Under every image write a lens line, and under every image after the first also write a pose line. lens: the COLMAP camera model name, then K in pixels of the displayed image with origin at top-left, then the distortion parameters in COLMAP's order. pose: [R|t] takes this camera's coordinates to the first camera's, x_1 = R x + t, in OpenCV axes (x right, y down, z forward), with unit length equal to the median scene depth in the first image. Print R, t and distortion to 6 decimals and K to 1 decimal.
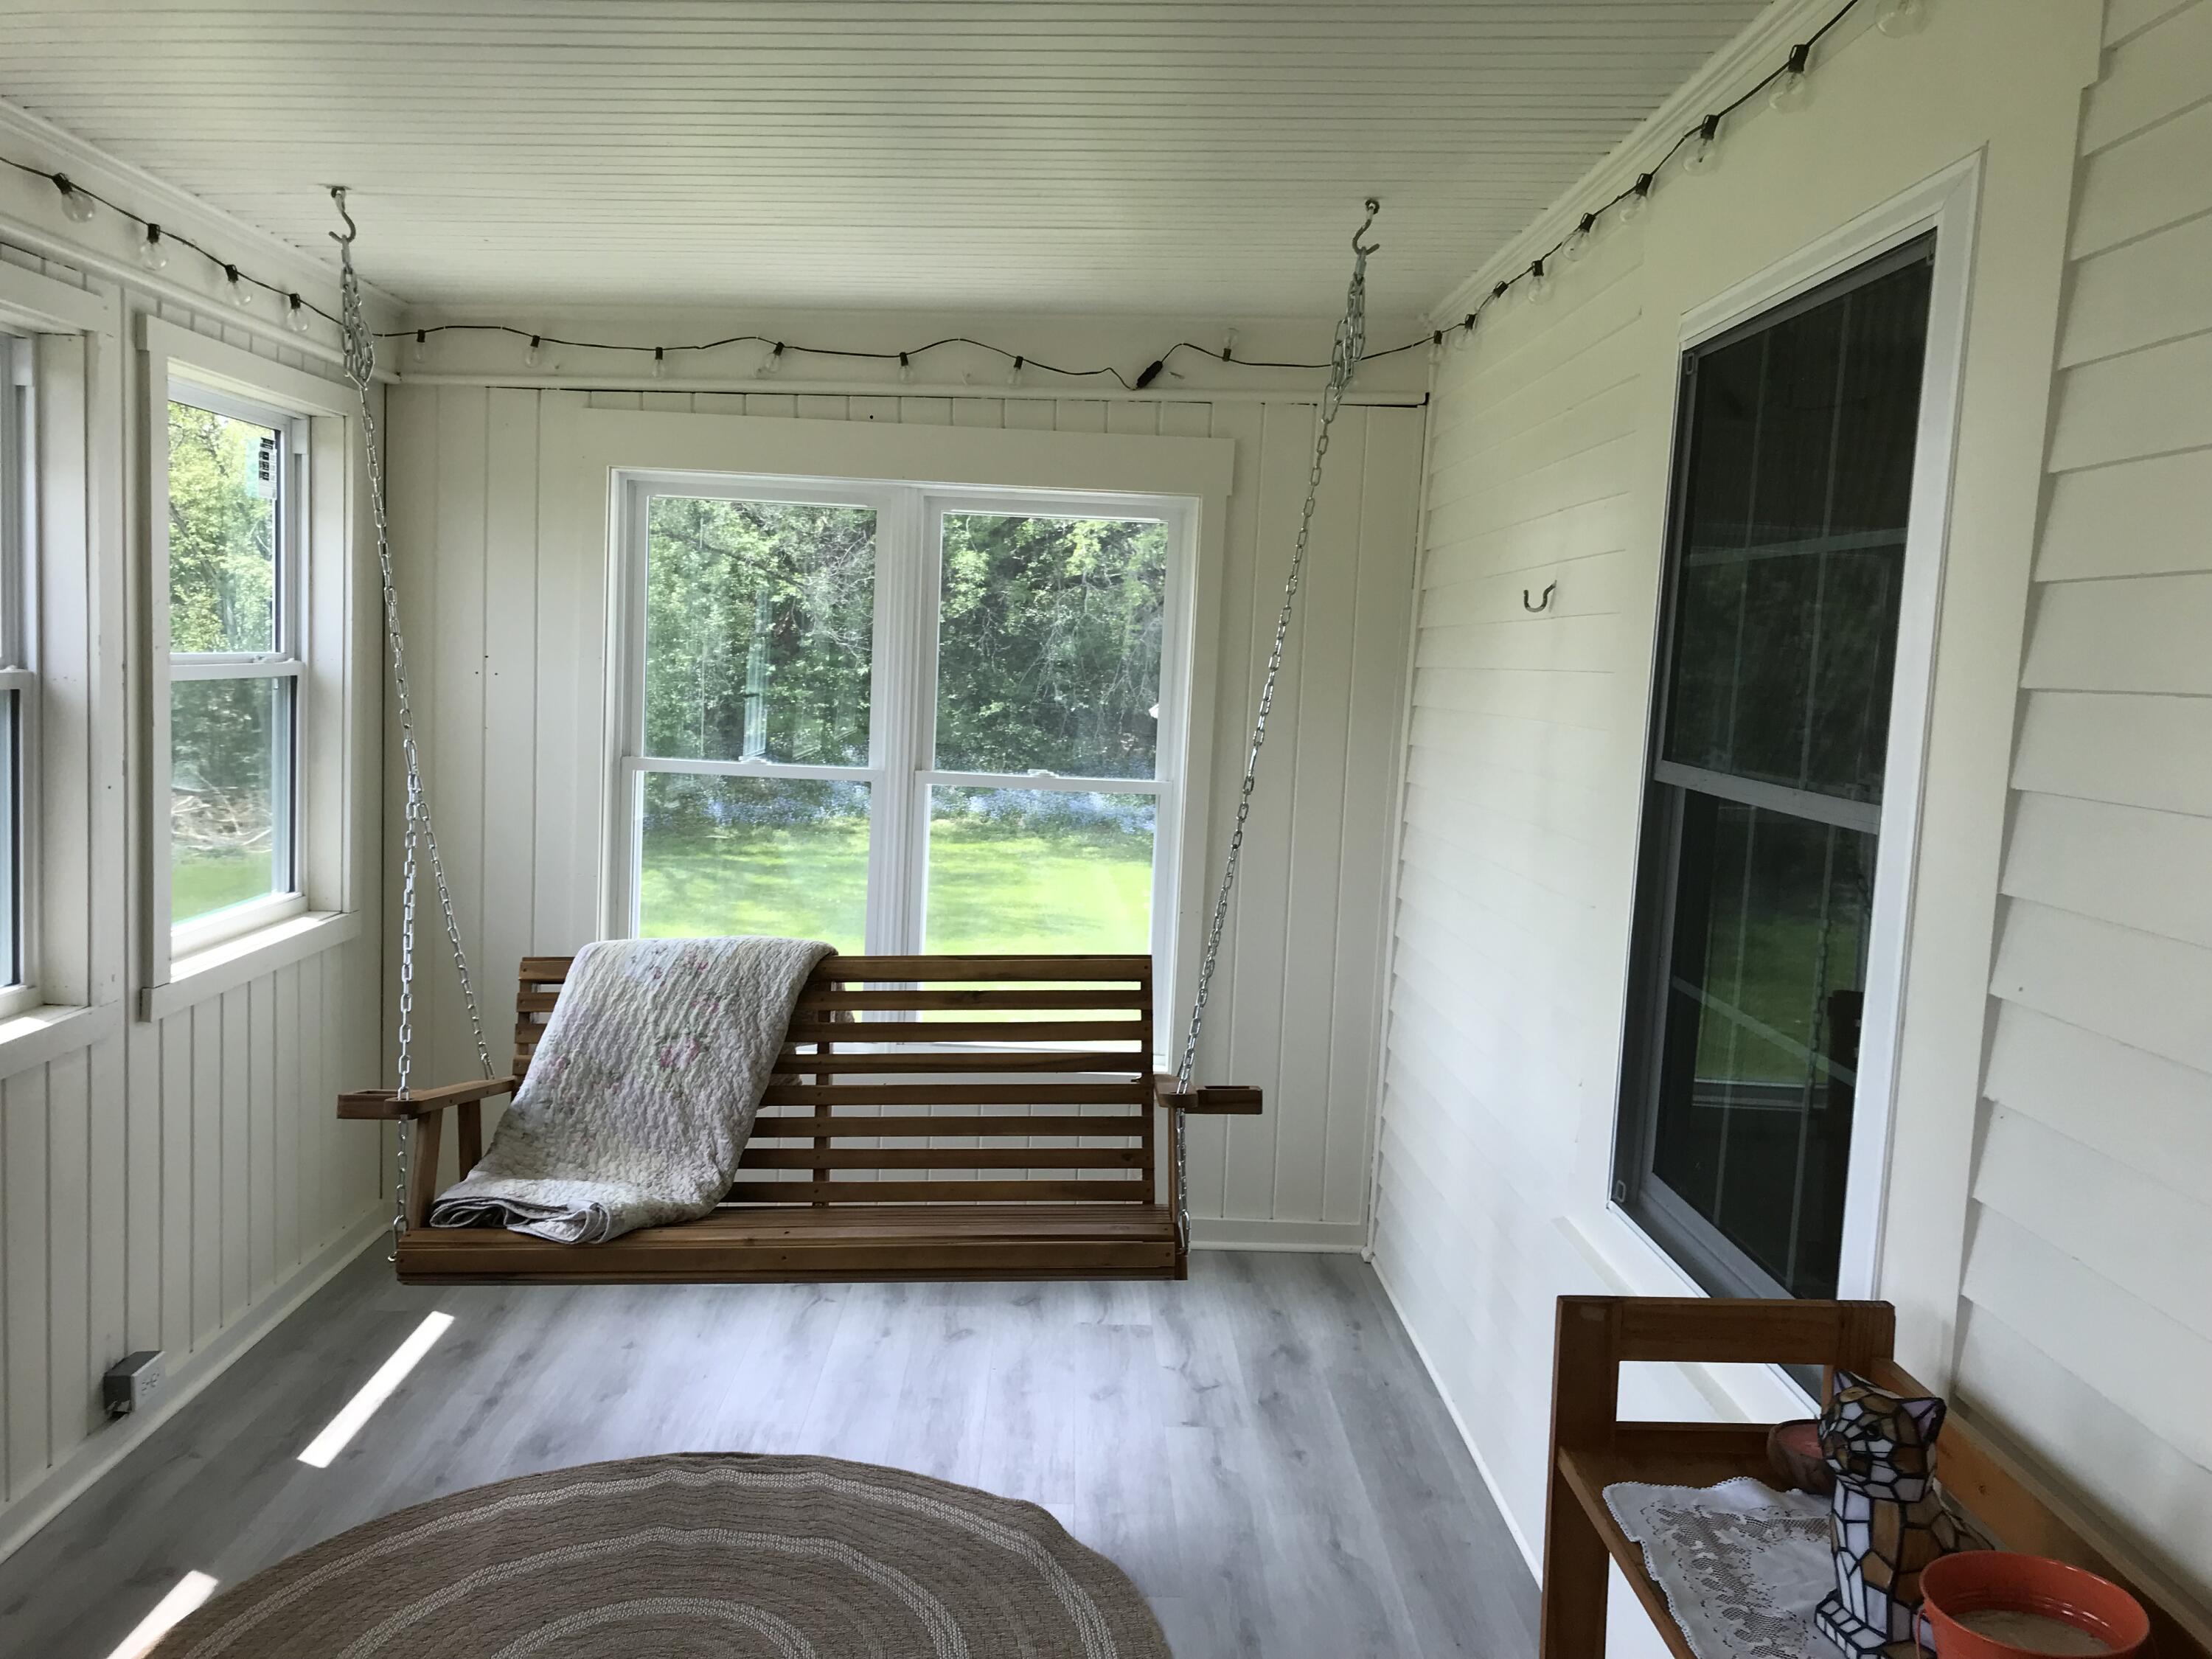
lens RADIAL K [[1824.8, 0, 1085.4], [0, 1824.8, 822.9], [0, 0, 1]] dist [0.032127, -0.013724]
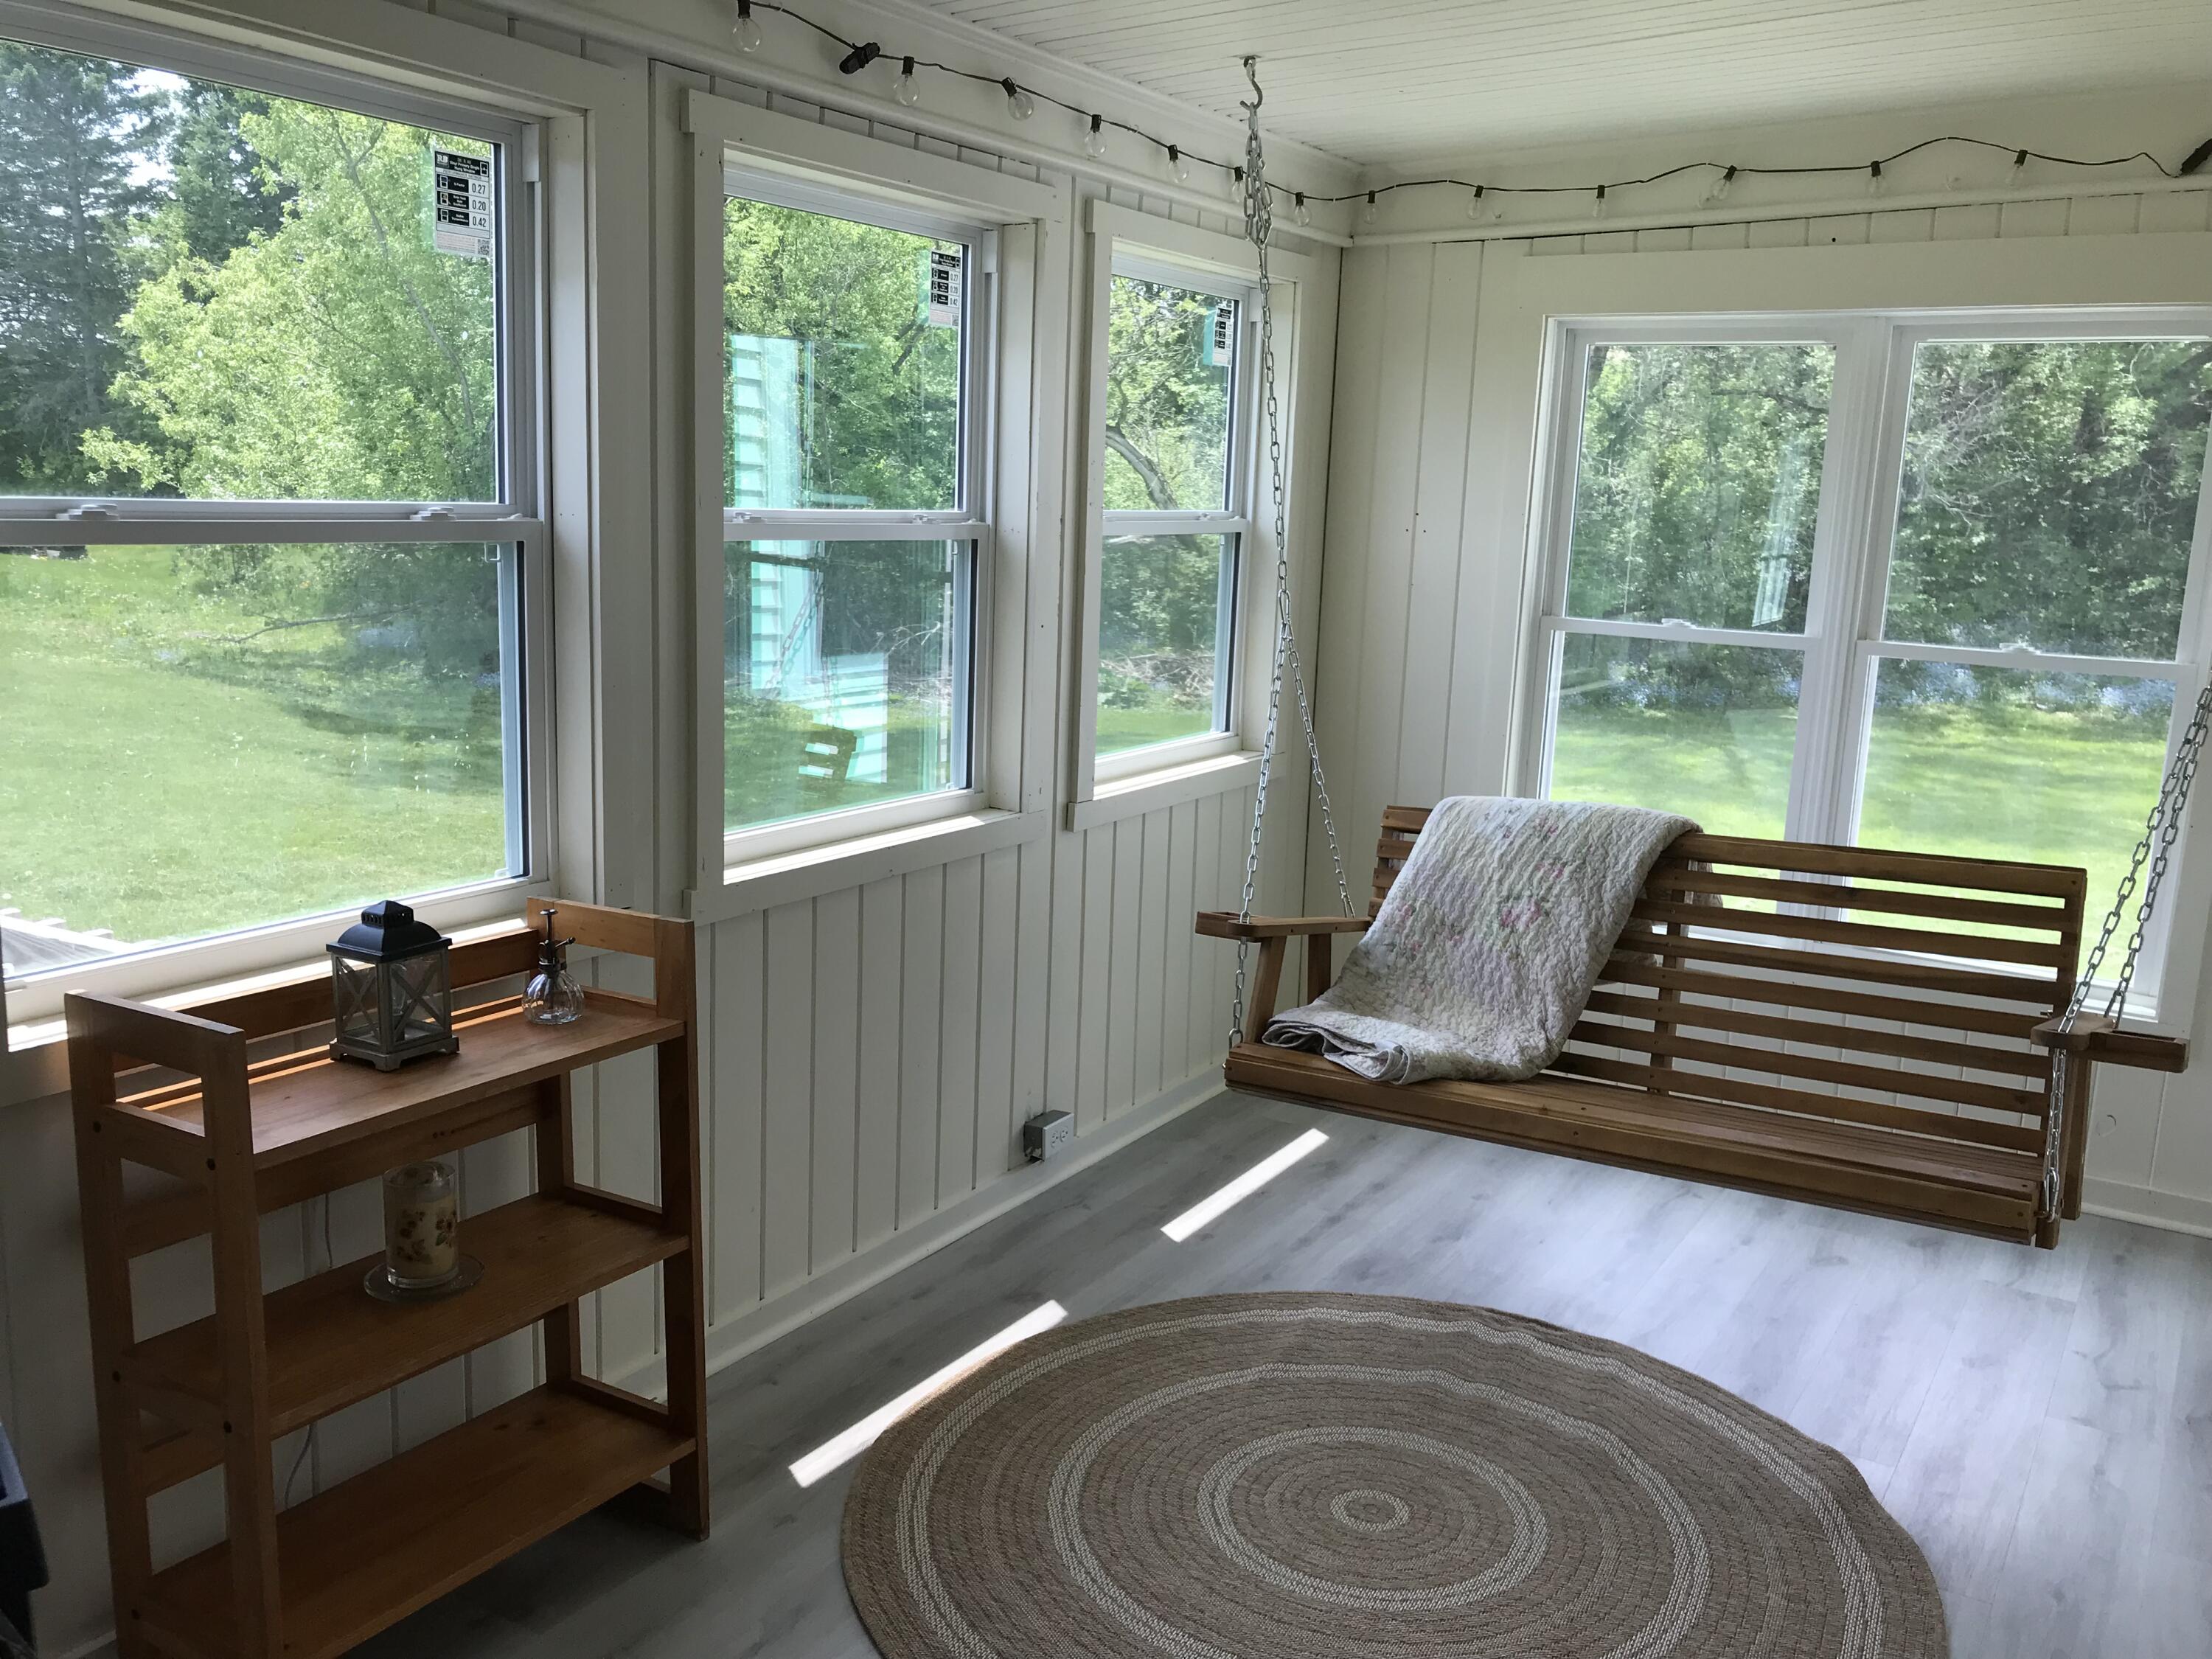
lens RADIAL K [[1823.9, 0, 1109.0], [0, 1823.9, 826.4], [0, 0, 1]] dist [0.024118, -0.007228]
pose [[0.835186, 0.091201, -0.542353, 0.122317], [-0.052838, 0.994899, 0.085933, 0.005593], [0.547423, -0.043114, 0.835744, 0.057664]]
